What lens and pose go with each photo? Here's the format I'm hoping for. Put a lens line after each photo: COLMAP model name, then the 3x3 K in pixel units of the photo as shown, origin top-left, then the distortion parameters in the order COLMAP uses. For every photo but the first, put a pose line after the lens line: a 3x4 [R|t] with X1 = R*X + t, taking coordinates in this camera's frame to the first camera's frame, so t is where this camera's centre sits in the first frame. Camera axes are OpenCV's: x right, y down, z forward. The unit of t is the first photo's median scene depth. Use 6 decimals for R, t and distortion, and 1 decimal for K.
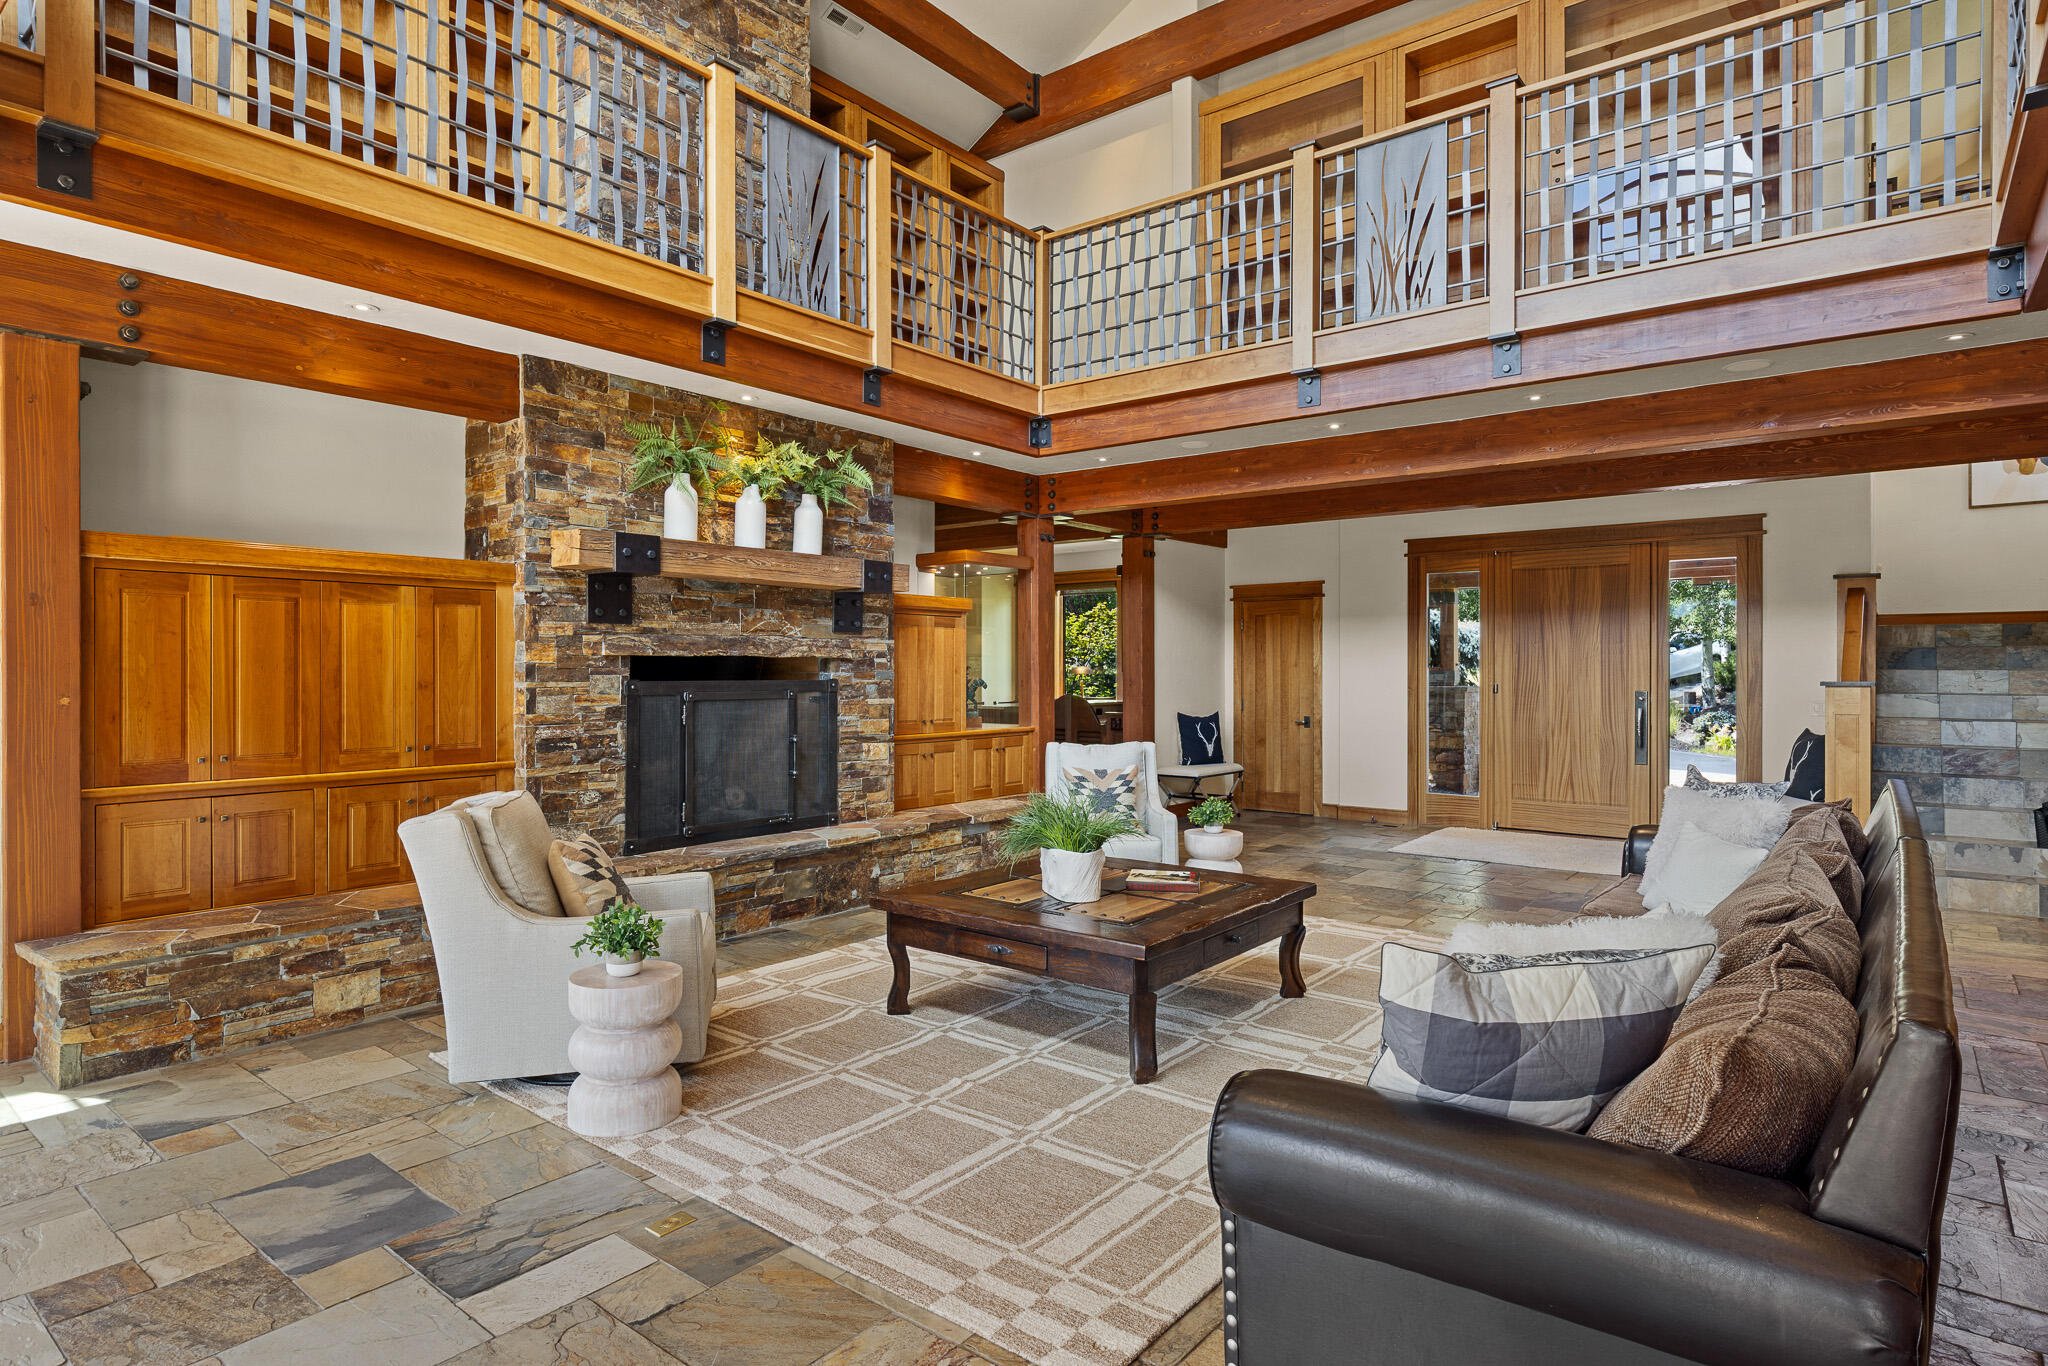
lens RADIAL K [[1093.1, 0, 1025.2], [0, 1093.1, 680.5], [0, 0, 1]] dist [0.002698, 0.000927]
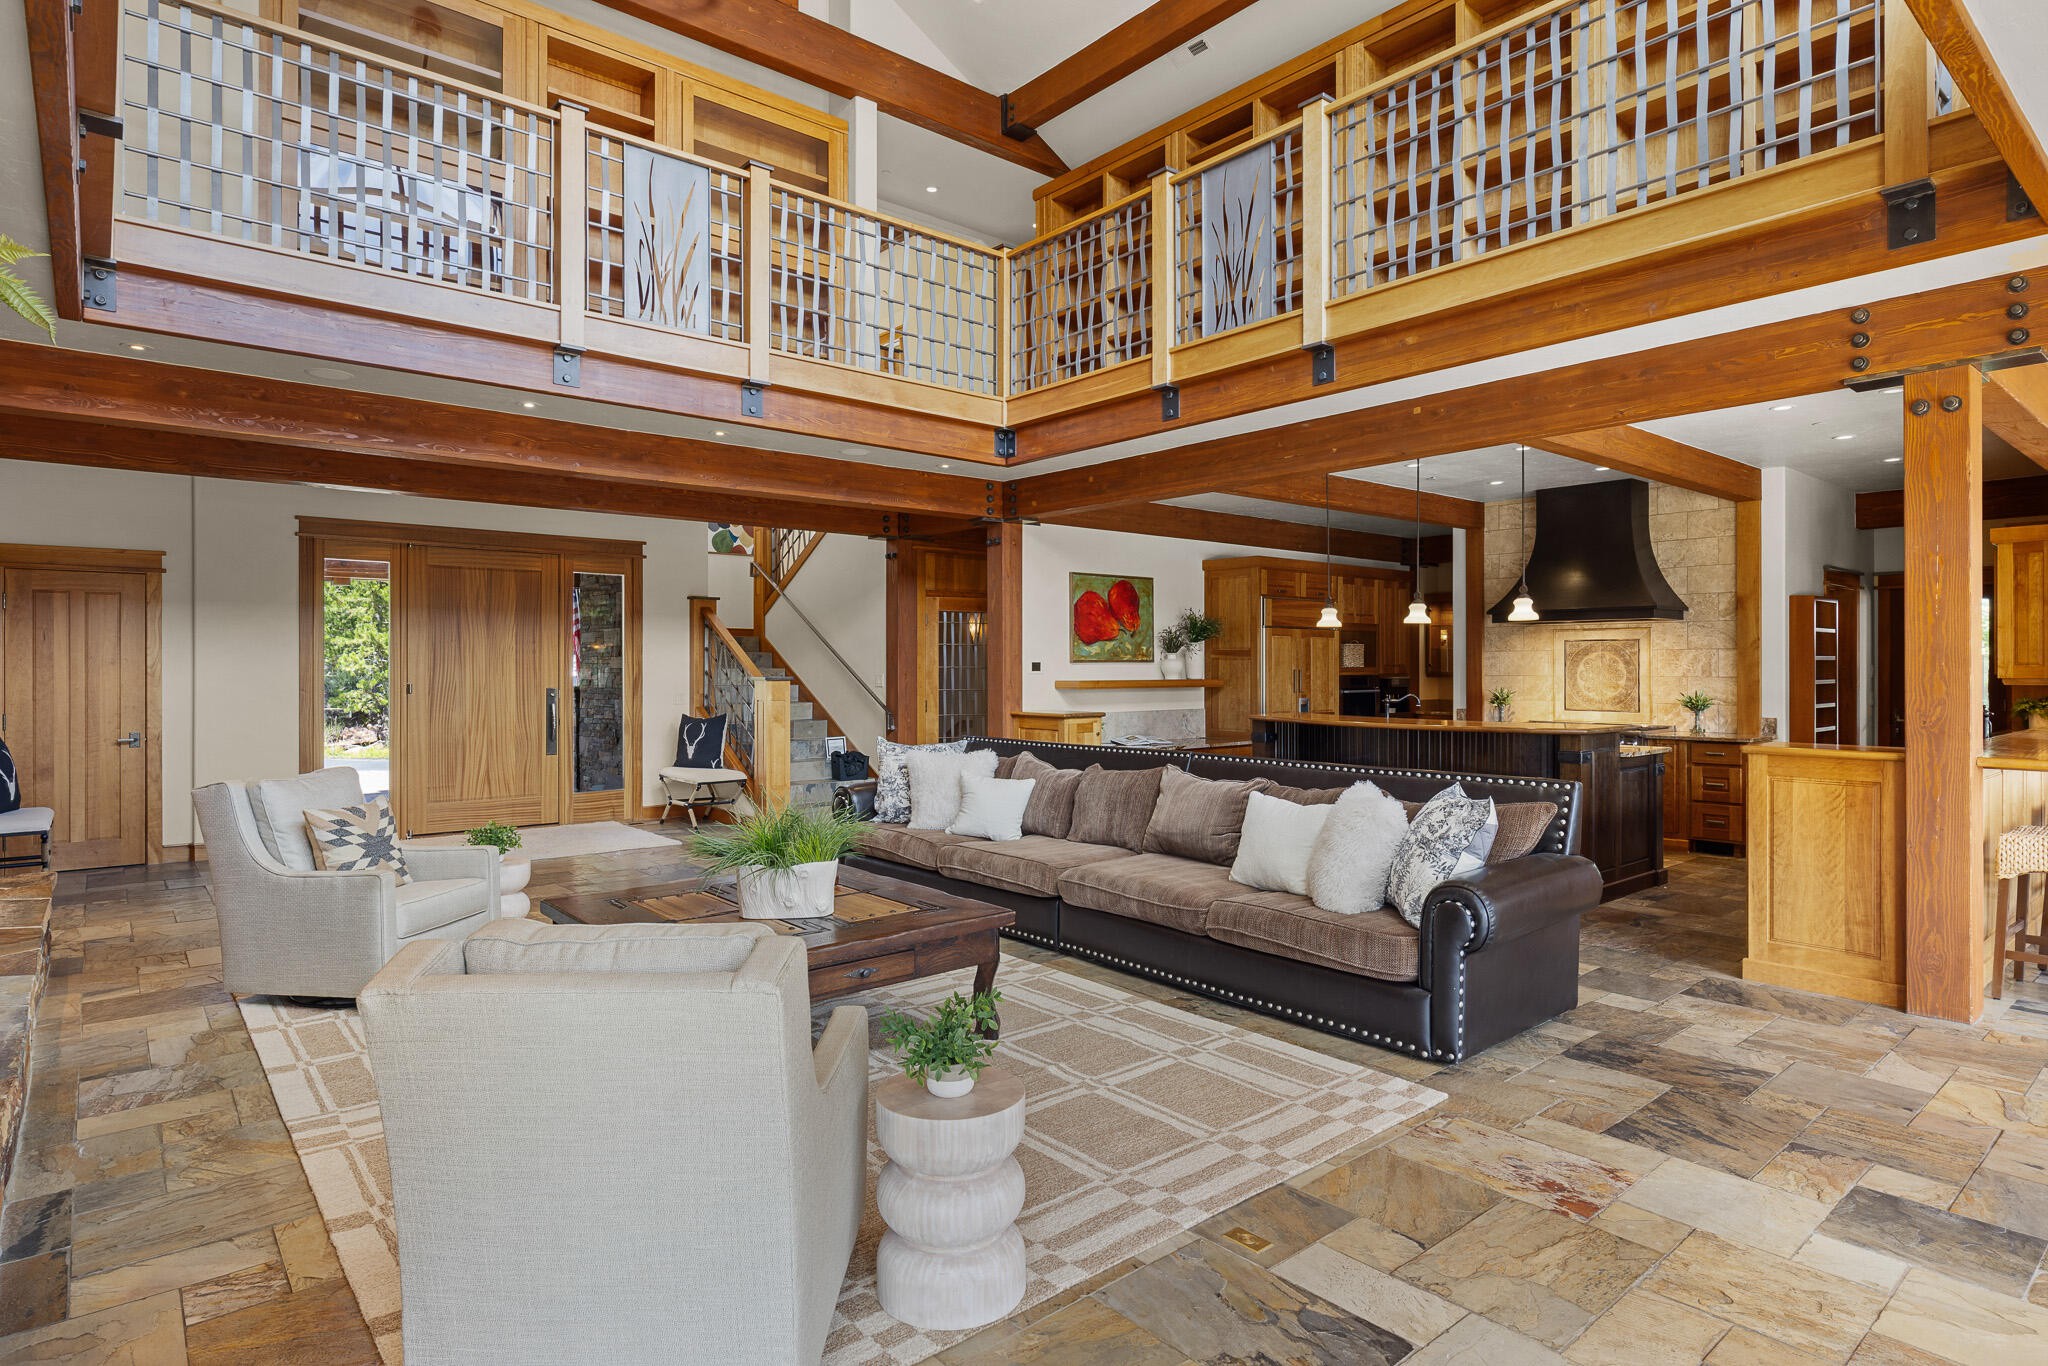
lens RADIAL K [[1093.1, 0, 1018.8], [0, 1093.1, 664.5], [0, 0, 1]] dist [0.002698, 0.000927]
pose [[0.200339, 0.003358, 0.979721, -0.630124], [0.012054, 0.999910, -0.005892, -0.003097], [-0.979653, 0.012990, 0.200280, 0.480785]]
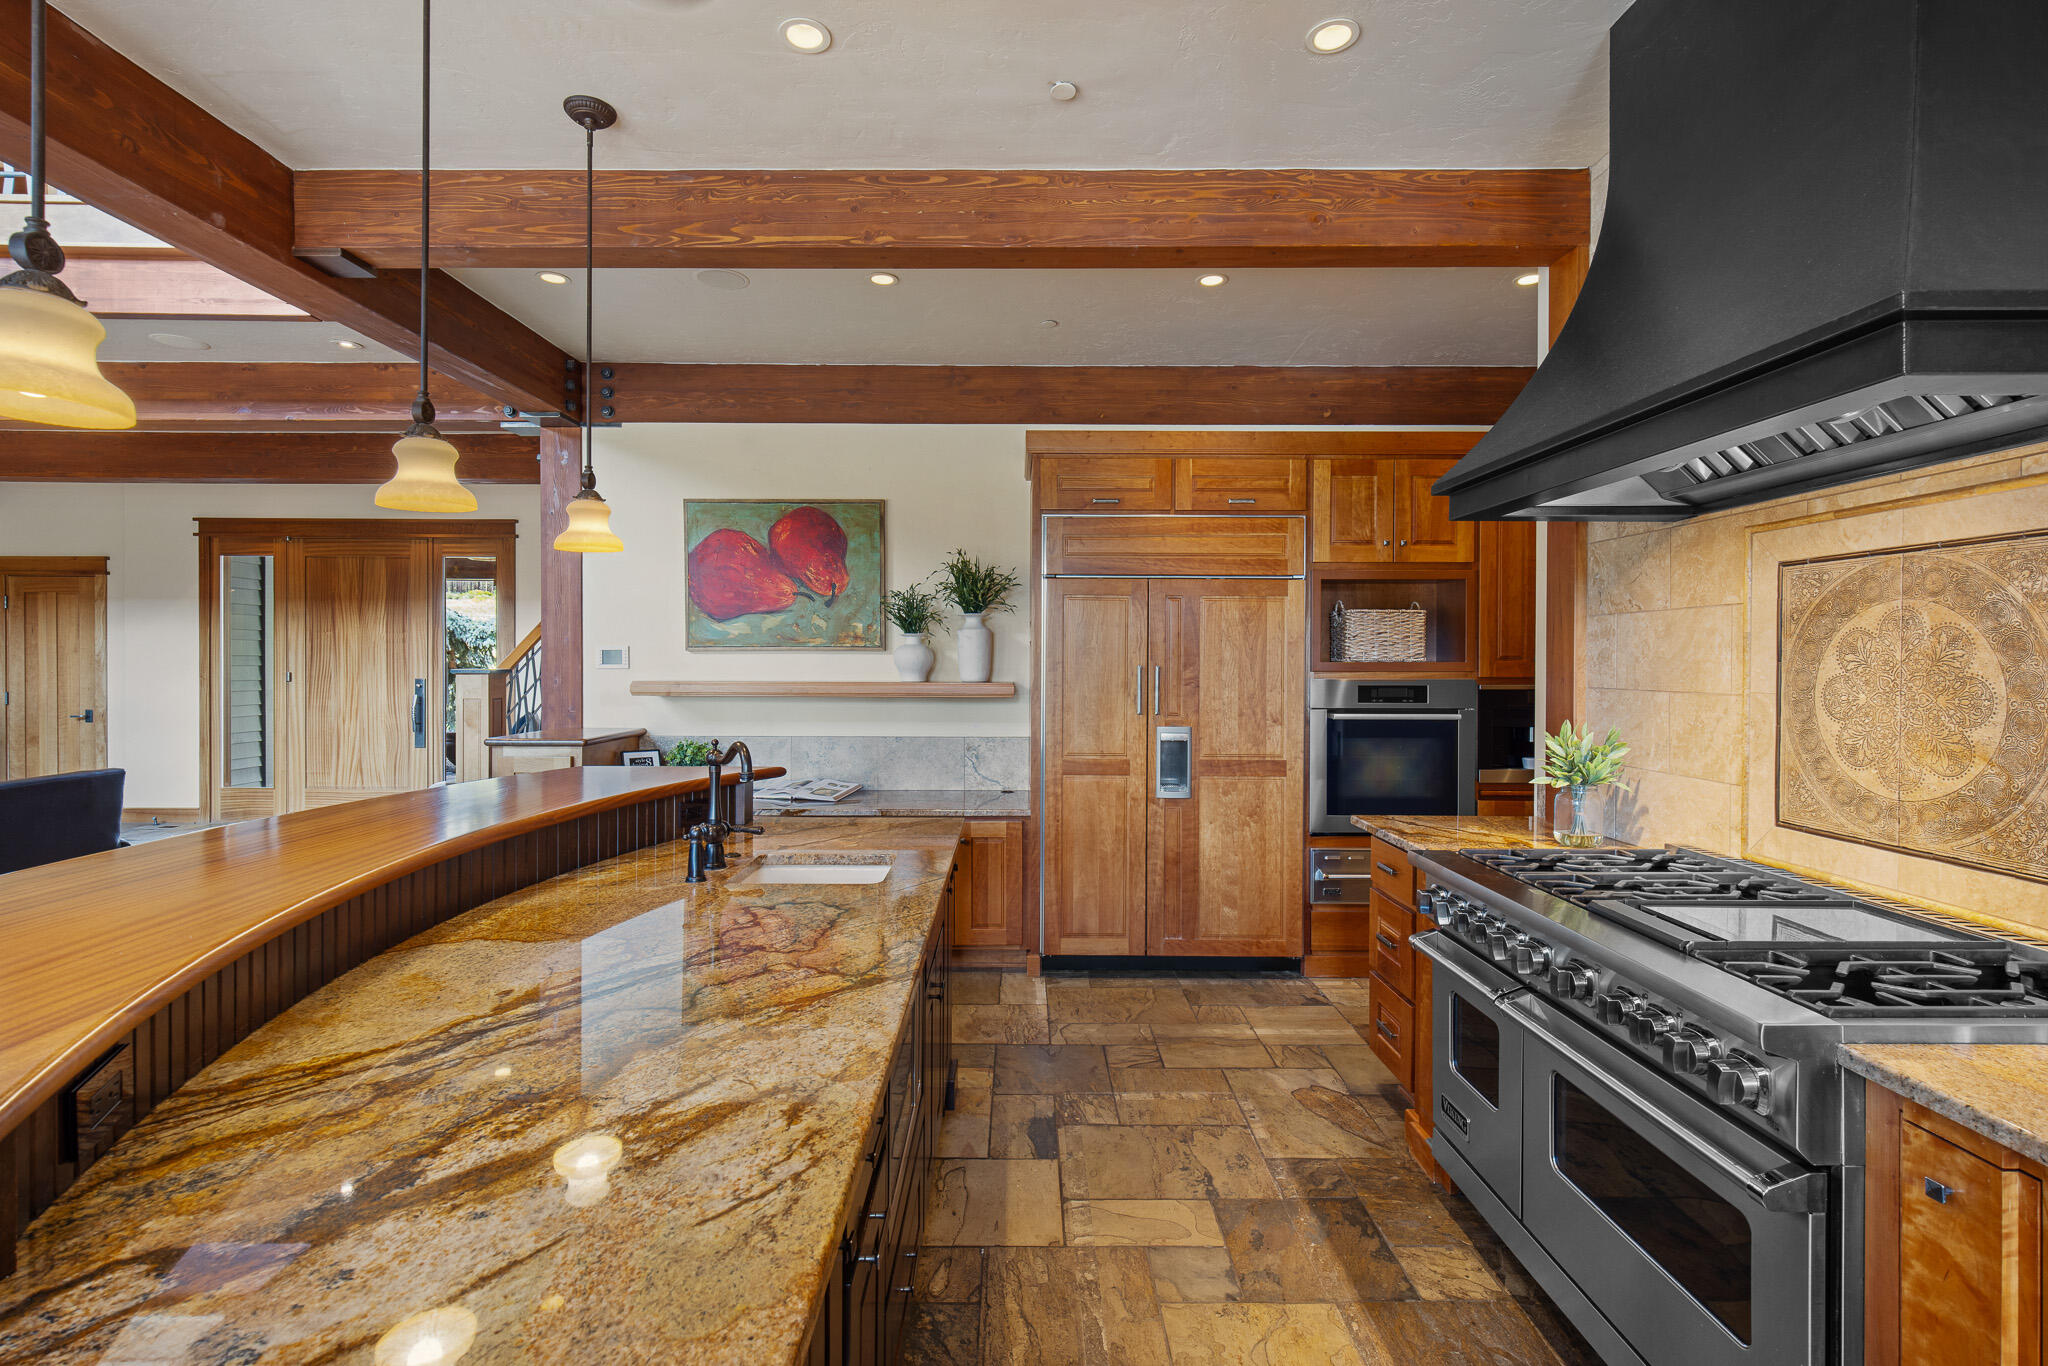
lens RADIAL K [[922.7, 0, 1022.8], [0, 922.7, 666.4], [0, 0, 1]] dist [-0.004323, -0.000918]
pose [[0.776587, 0.001015, 0.630009, 0.683317], [0.001526, 0.999993, -0.003491, 0.002918], [-0.630008, 0.003673, 0.776580, -0.090971]]
